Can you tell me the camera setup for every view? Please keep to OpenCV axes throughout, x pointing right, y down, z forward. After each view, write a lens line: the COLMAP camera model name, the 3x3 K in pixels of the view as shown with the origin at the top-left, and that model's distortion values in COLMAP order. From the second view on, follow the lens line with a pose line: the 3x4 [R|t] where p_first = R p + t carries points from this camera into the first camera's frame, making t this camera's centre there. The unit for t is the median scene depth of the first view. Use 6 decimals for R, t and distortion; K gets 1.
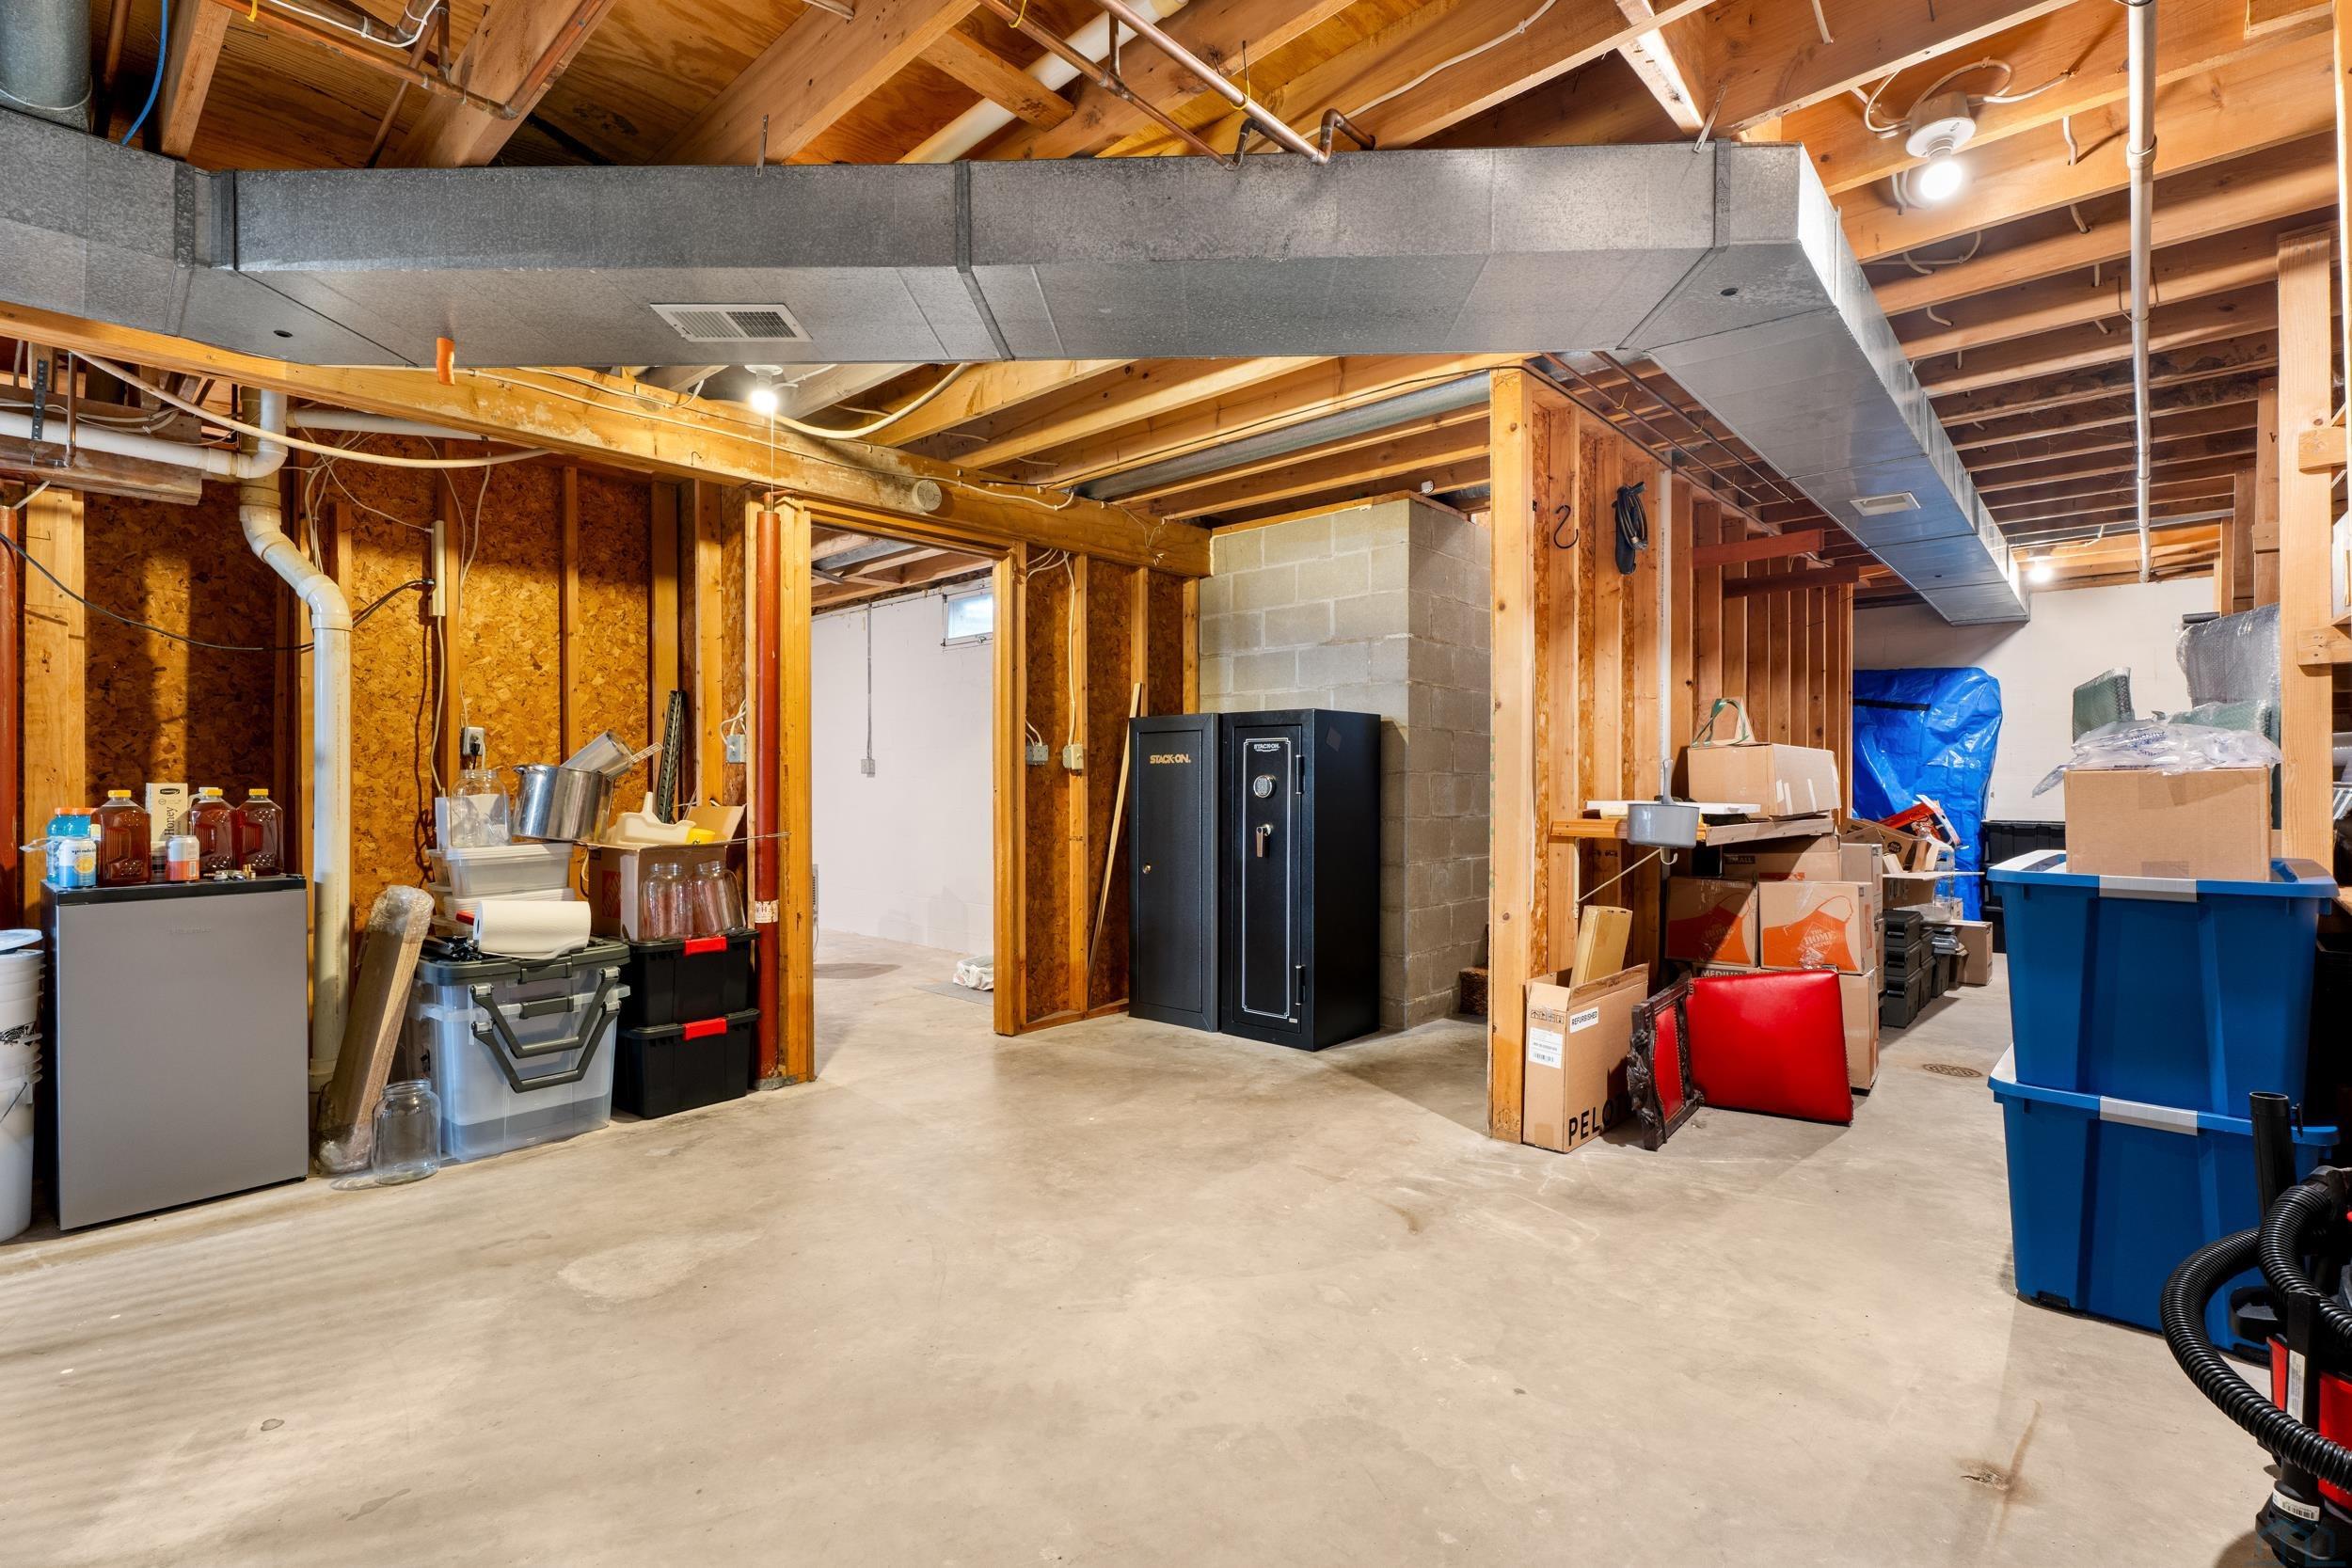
lens RADIAL K [[1052.0, 0, 1167.8], [0, 1052.0, 785.9], [0, 0, 1]] dist [0.003027, -0.000198]
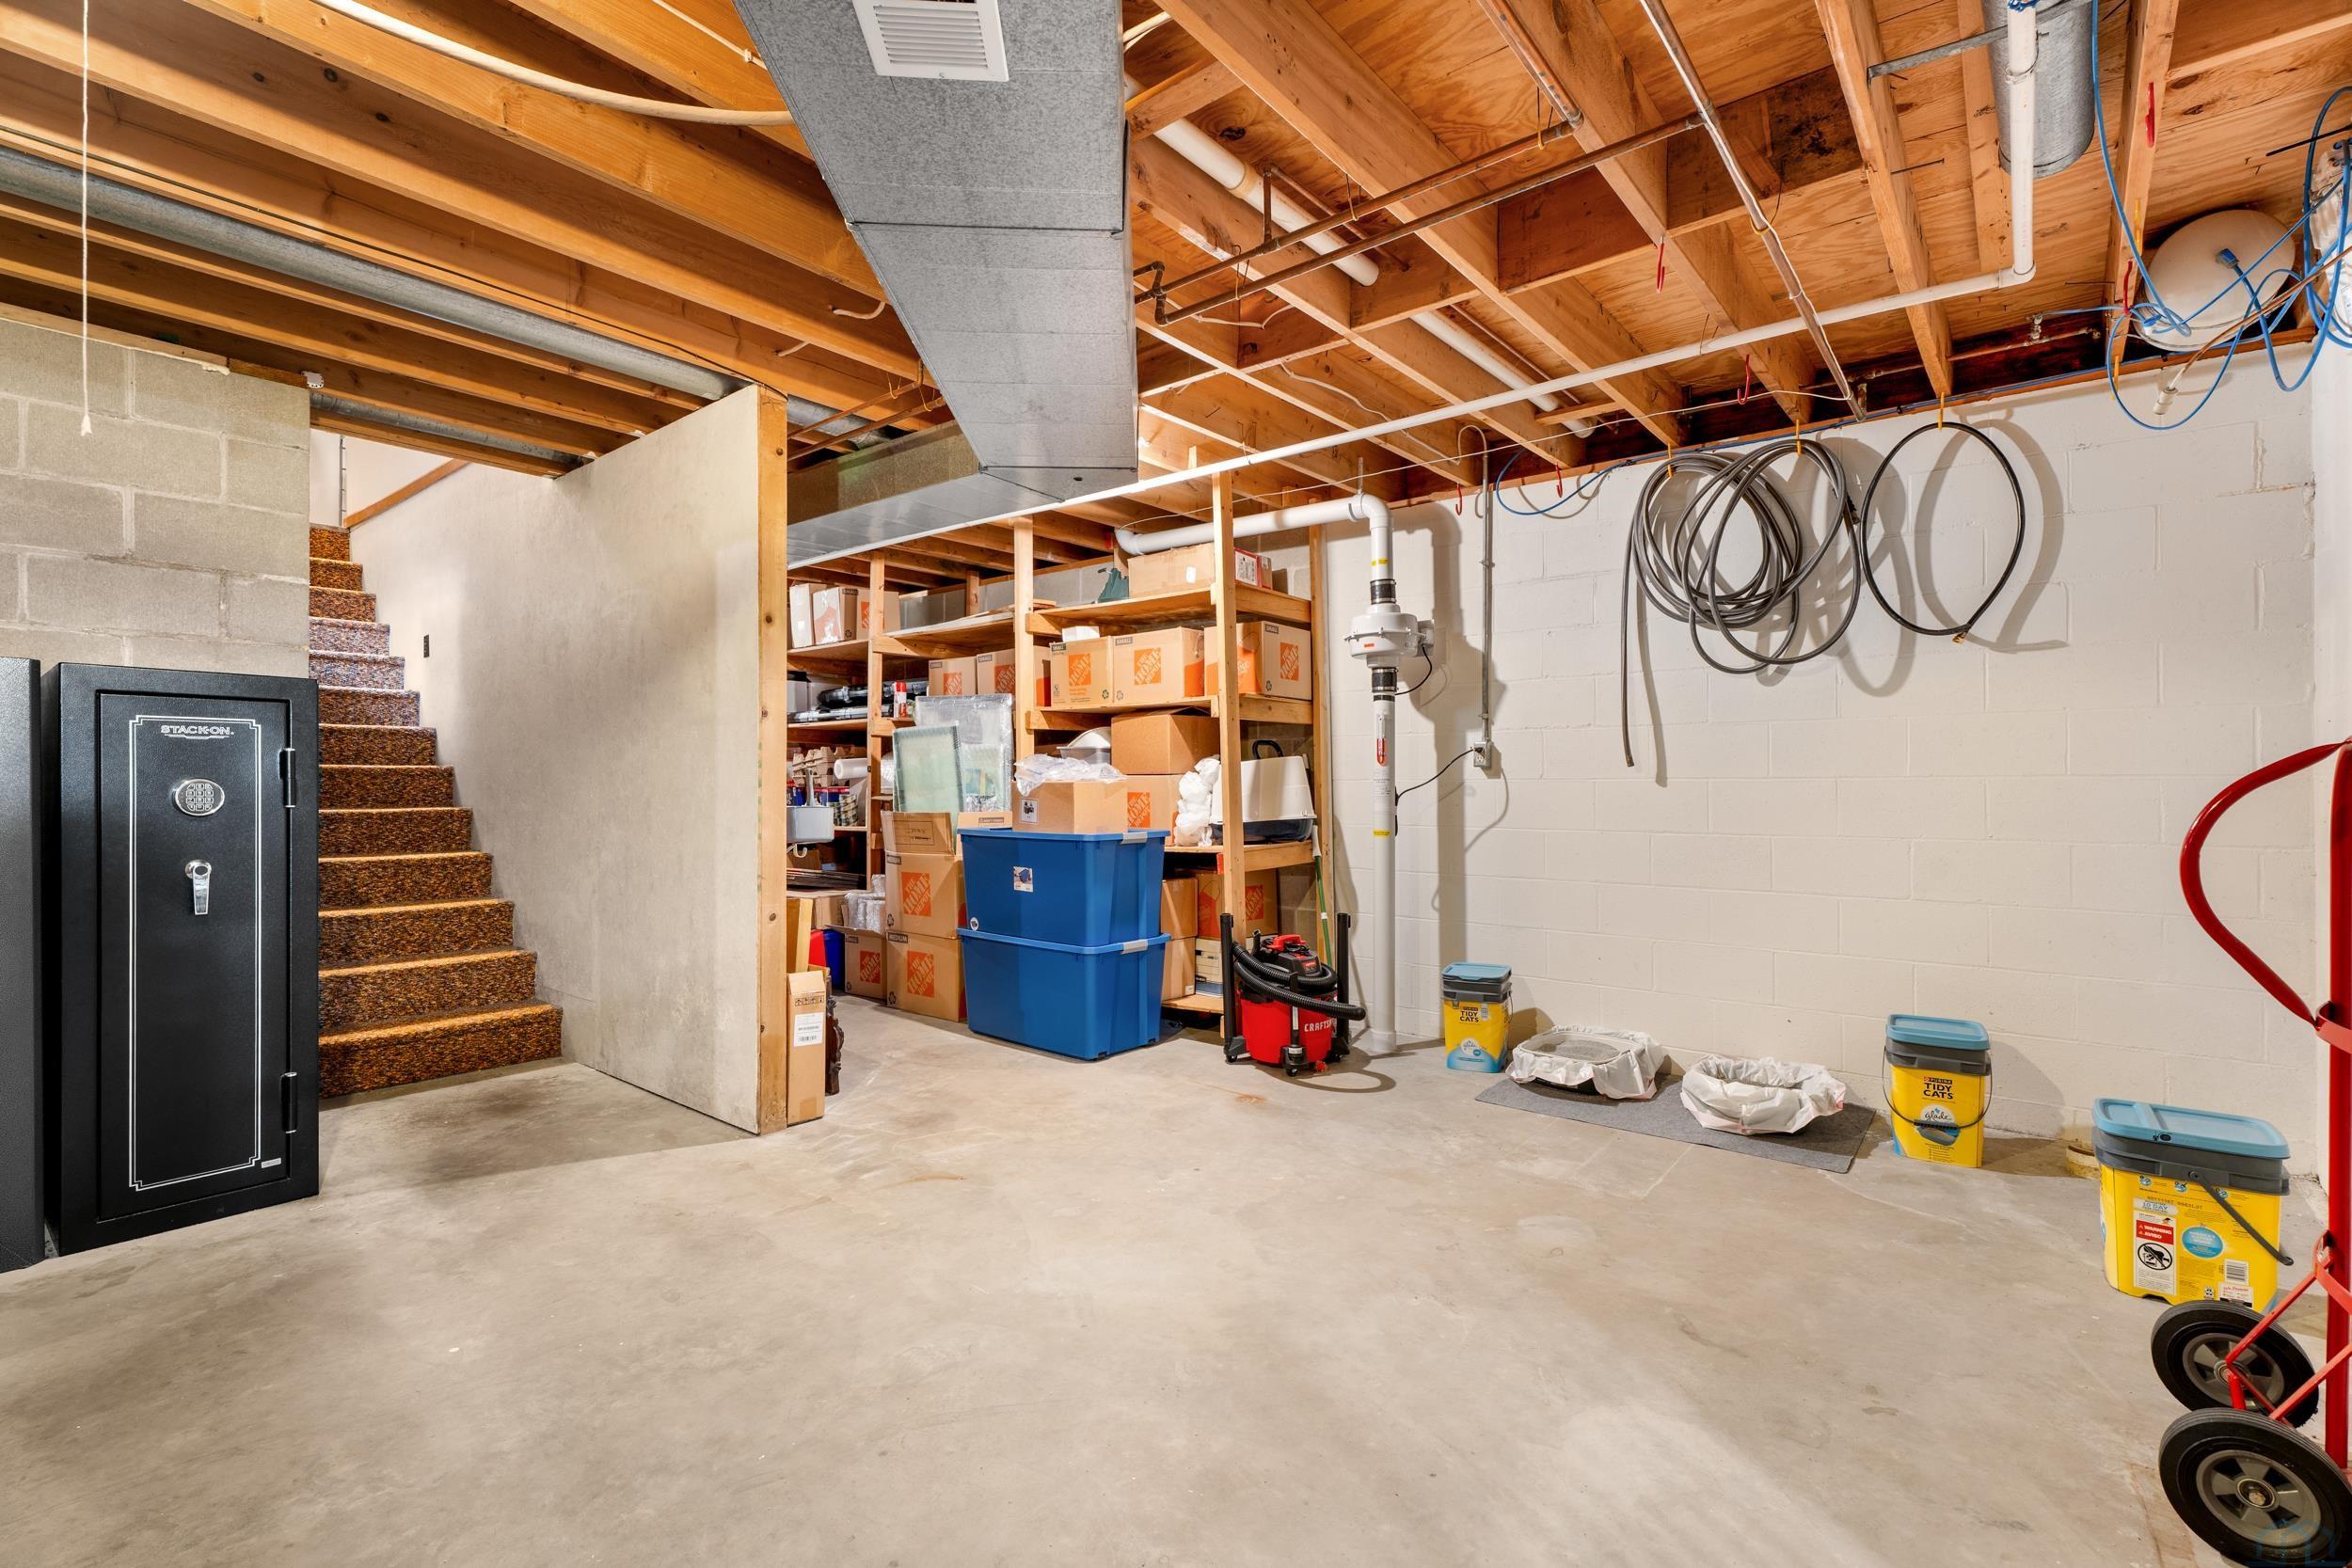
lens RADIAL K [[1052.0, 0, 1166.6], [0, 1052.0, 787.1], [0, 0, 1]] dist [0.003027, -0.000198]
pose [[-0.049813, -0.002692, 0.998755, -0.806304], [0.004468, 0.999986, 0.002918, -0.006926], [-0.998749, 0.004607, -0.049800, 0.719604]]
